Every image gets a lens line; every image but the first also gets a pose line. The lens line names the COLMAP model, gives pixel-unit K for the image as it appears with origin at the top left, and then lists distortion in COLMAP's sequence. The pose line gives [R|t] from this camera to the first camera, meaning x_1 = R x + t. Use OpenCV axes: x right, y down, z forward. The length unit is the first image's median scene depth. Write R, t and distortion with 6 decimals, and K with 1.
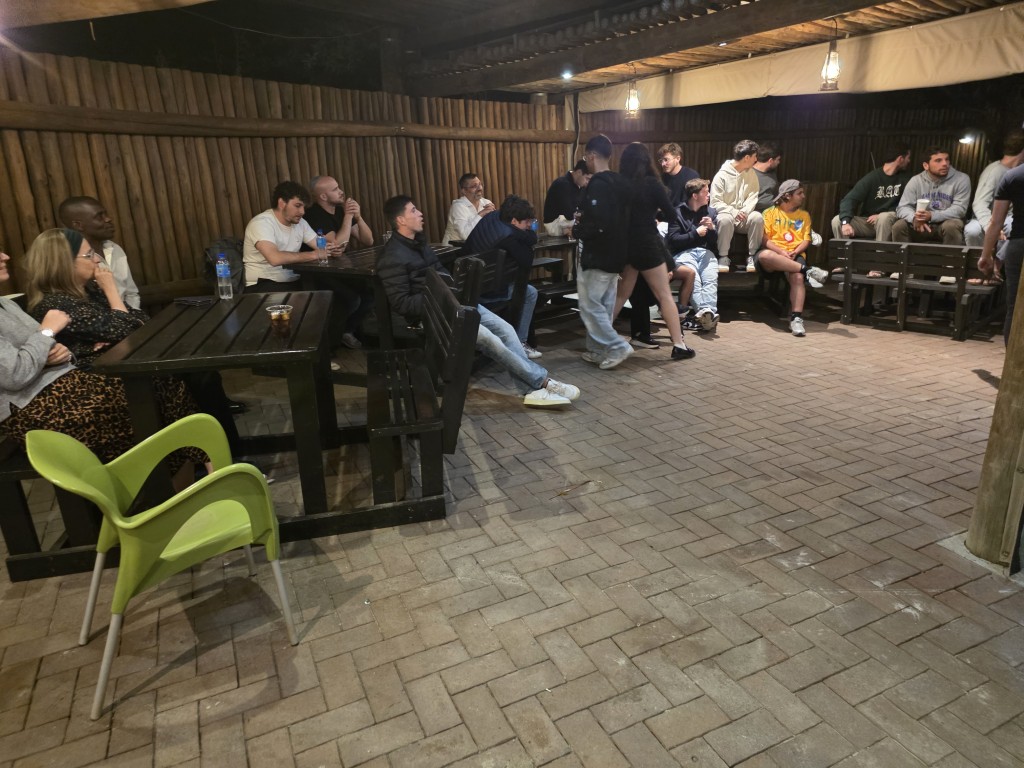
lens RADIAL K [[674.4, 0, 520.0], [0, 674.4, 375.8], [0, 0, 1]] dist [0.082230, -0.068927]
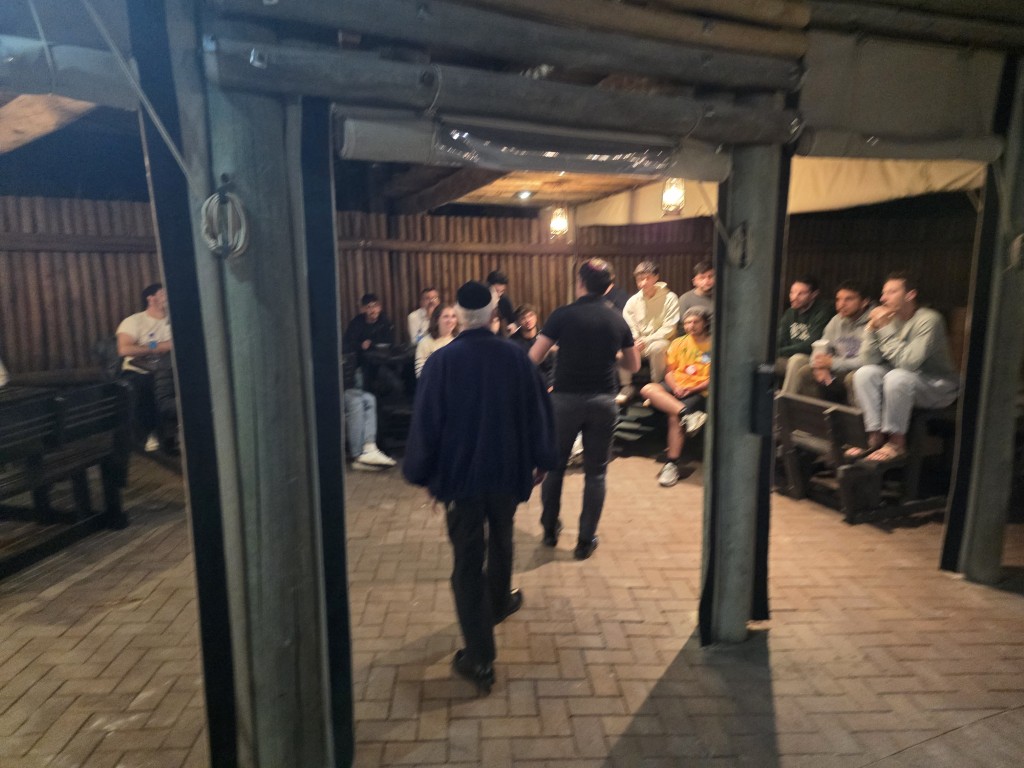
lens RADIAL K [[681.2, 0, 505.6], [0, 681.2, 391.1], [0, 0, 1]] dist [0.056441, -0.031065]
pose [[0.919567, 0.094870, -0.381308, 0.551791], [-0.135899, 0.987316, -0.082089, -0.079718], [0.368683, 0.127305, 0.920796, 0.116366]]
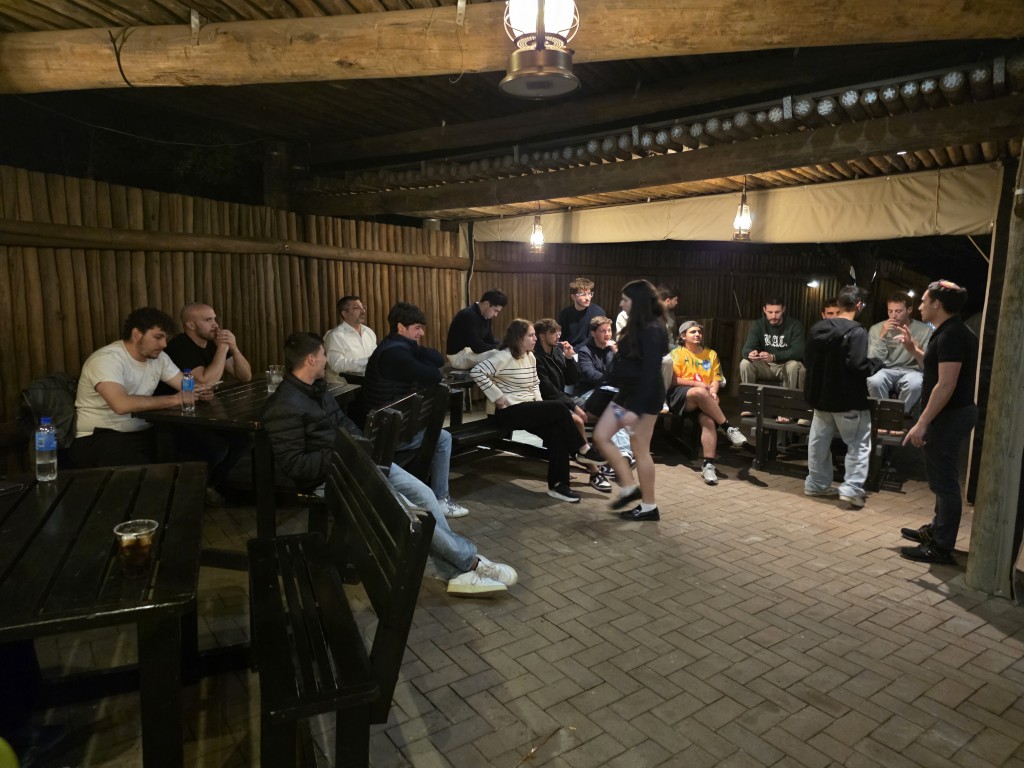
lens RADIAL K [[672.7, 0, 505.9], [0, 672.7, 377.0], [0, 0, 1]] dist [0.079163, -0.062536]
pose [[0.982748, 0.023954, 0.183389, -0.057332], [0.005160, 0.987640, -0.156656, -0.060843], [-0.184875, 0.154900, 0.970478, 0.124241]]
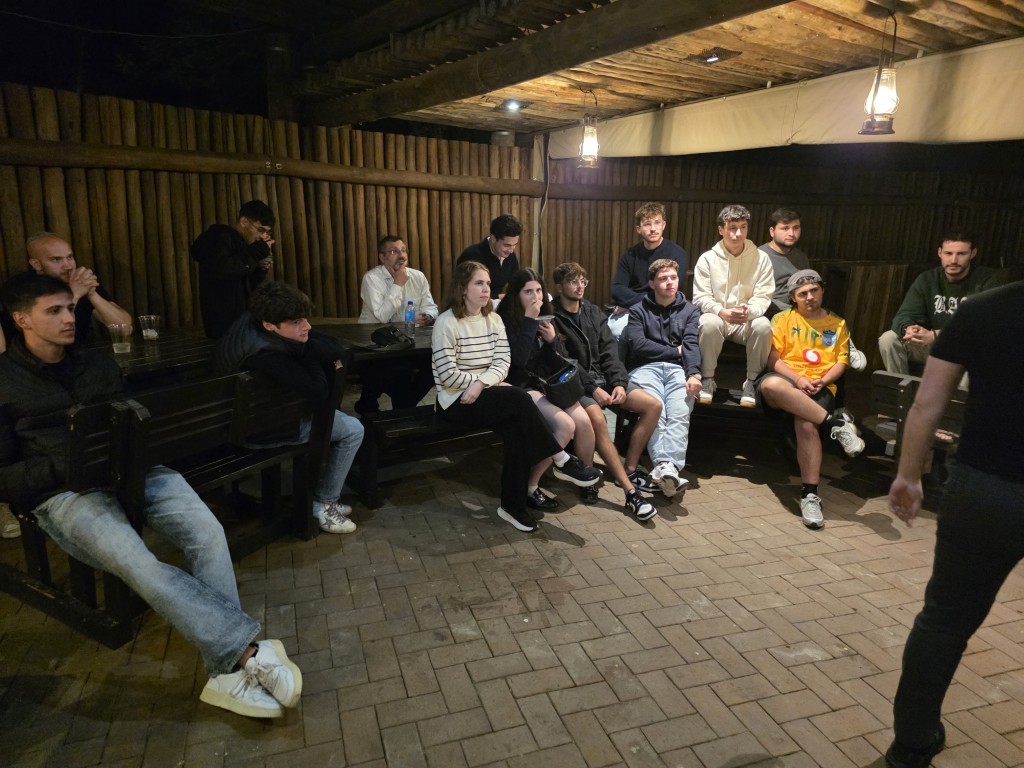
lens RADIAL K [[669.5, 0, 502.7], [0, 669.5, 378.3], [0, 0, 1]] dist [0.099325, -0.097061]
pose [[0.990672, 0.080195, -0.110170, 0.194938], [-0.086327, 0.994906, -0.052056, -0.137100], [0.105434, 0.061081, 0.992549, 0.365441]]
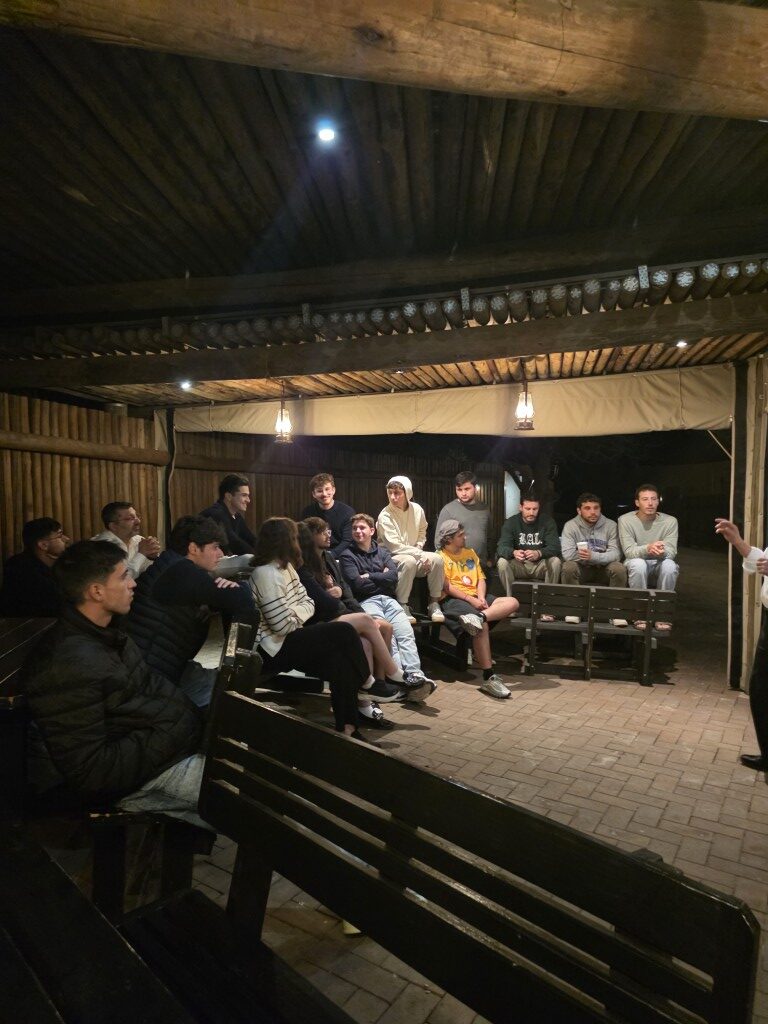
lens RADIAL K [[674.3, 0, 379.8], [0, 674.3, 514.4], [0, 0, 1]] dist [0.074942, -0.058333]
pose [[0.847663, 0.022694, 0.530049, -0.185990], [0.122366, 0.963784, -0.236953, -0.099354], [-0.516230, 0.265716, 0.814188, 0.347313]]
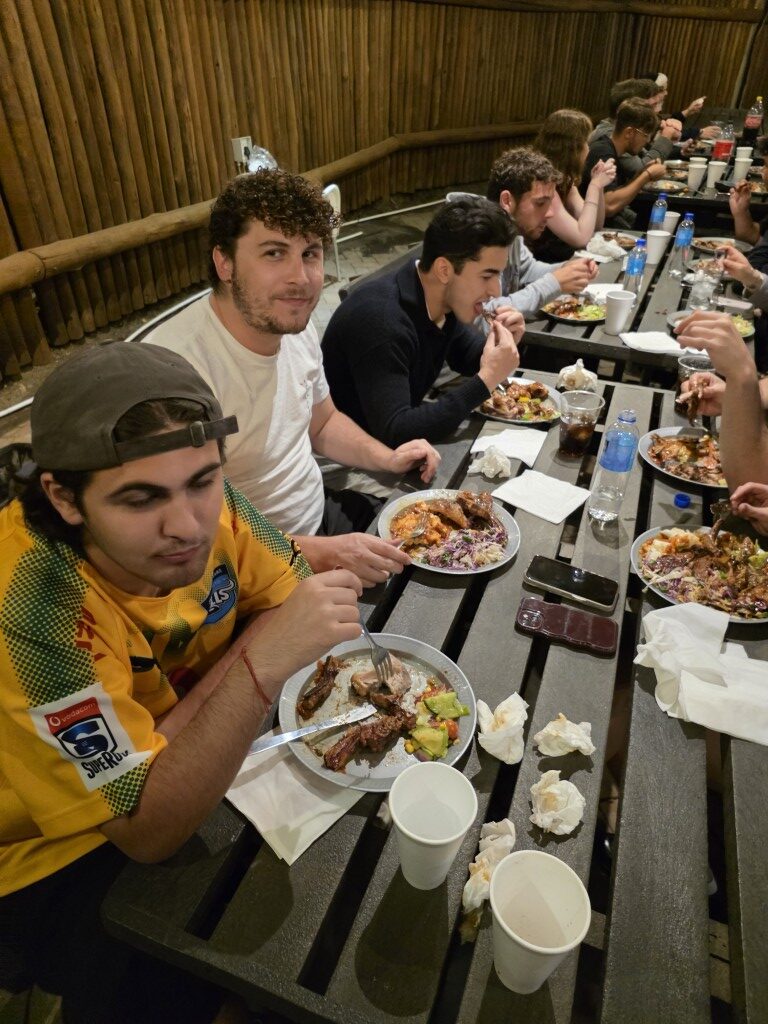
lens RADIAL K [[674.8, 0, 400.0], [0, 674.8, 499.8], [0, 0, 1]] dist [0.027518, 0.007141]
pose [[0.977707, 0.154752, -0.141921, -0.311276], [-0.107634, 0.949704, 0.294070, 0.193423], [0.180291, -0.272239, 0.945189, -0.575859]]
